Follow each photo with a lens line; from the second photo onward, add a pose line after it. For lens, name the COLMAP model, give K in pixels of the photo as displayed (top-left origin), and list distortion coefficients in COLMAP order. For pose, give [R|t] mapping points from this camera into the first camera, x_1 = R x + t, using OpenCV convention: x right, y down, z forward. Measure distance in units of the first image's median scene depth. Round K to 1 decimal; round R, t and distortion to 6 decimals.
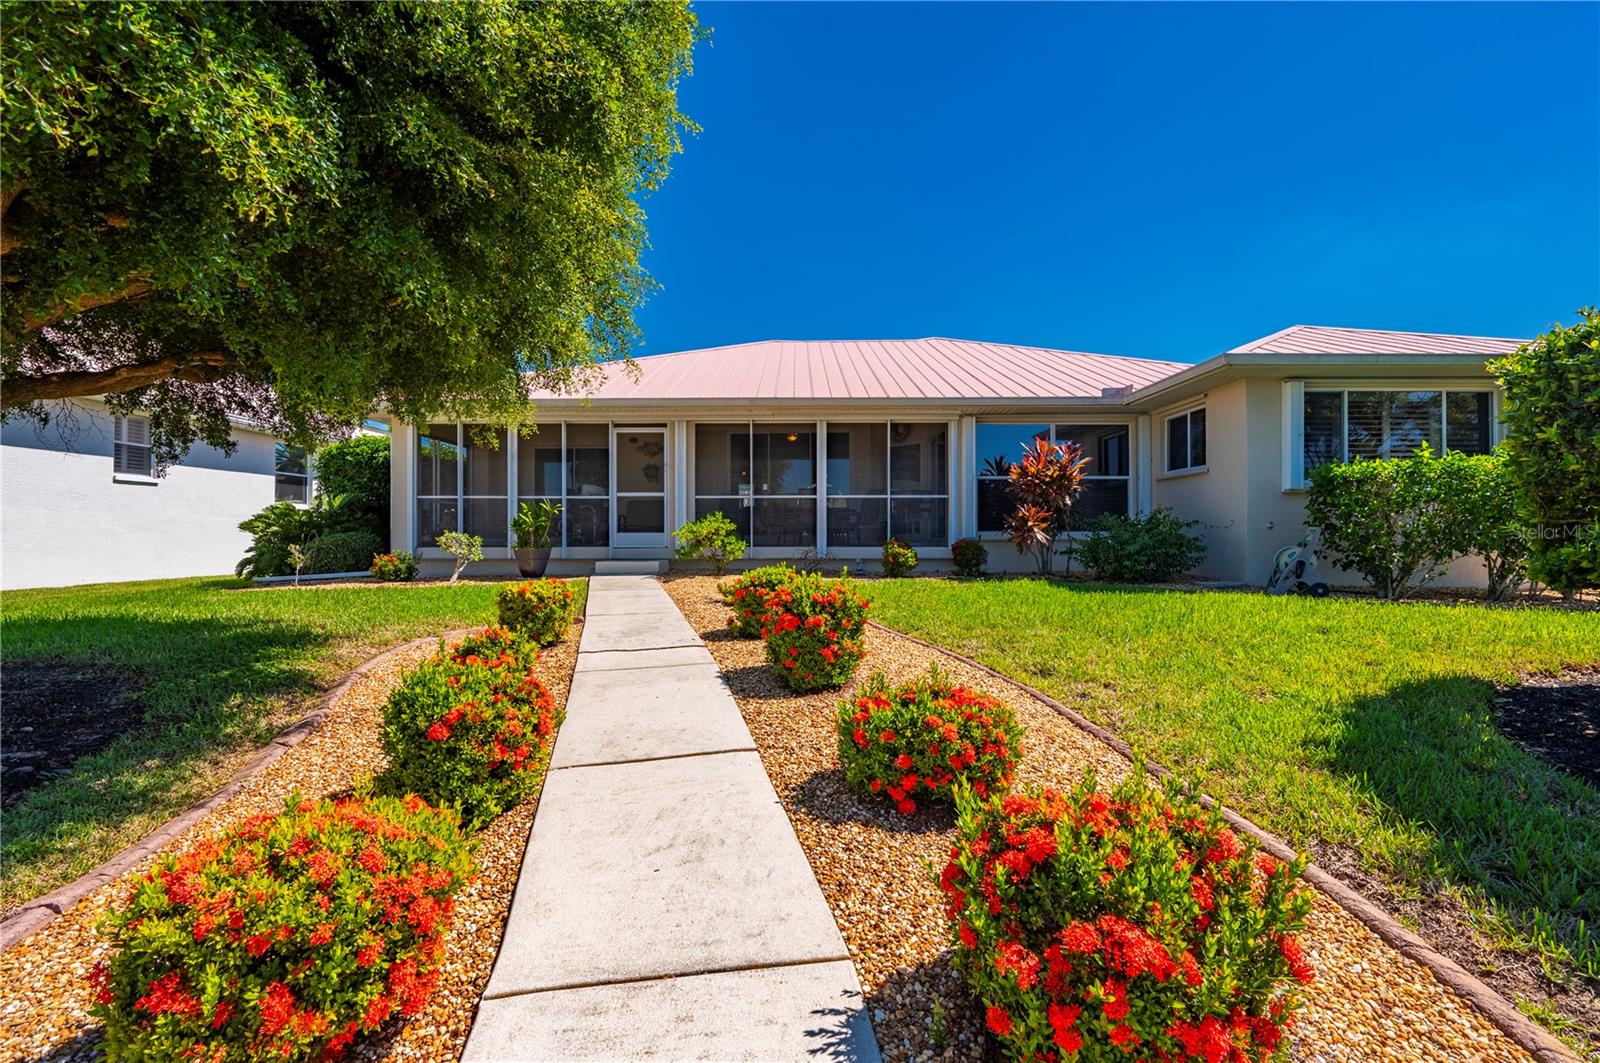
lens RADIAL K [[704.1, 0, 859.1], [0, 704.1, 537.6], [0, 0, 1]] dist [-0.009429, 0.001504]
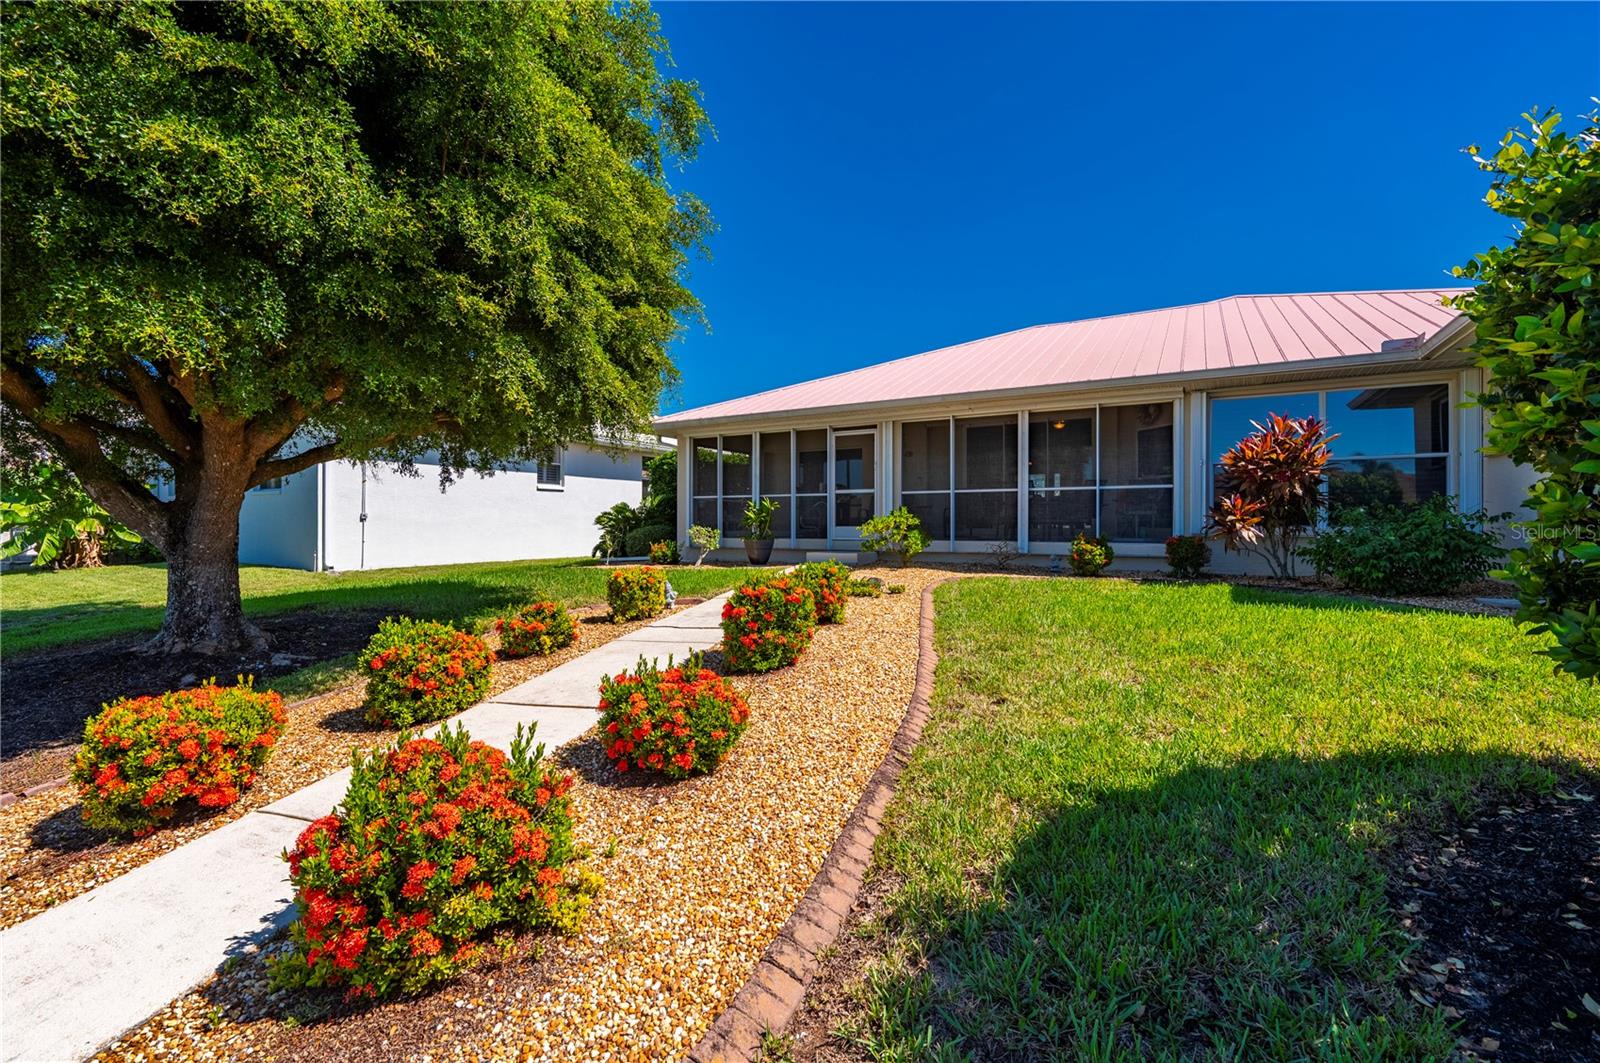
lens RADIAL K [[704.1, 0, 813.7], [0, 704.1, 522.0], [0, 0, 1]] dist [-0.009429, 0.001504]
pose [[0.867082, -0.000101, -0.498165, 0.179265], [-0.004287, 0.999961, -0.007664, -0.005239], [0.498146, 0.008781, 0.867049, 0.022658]]
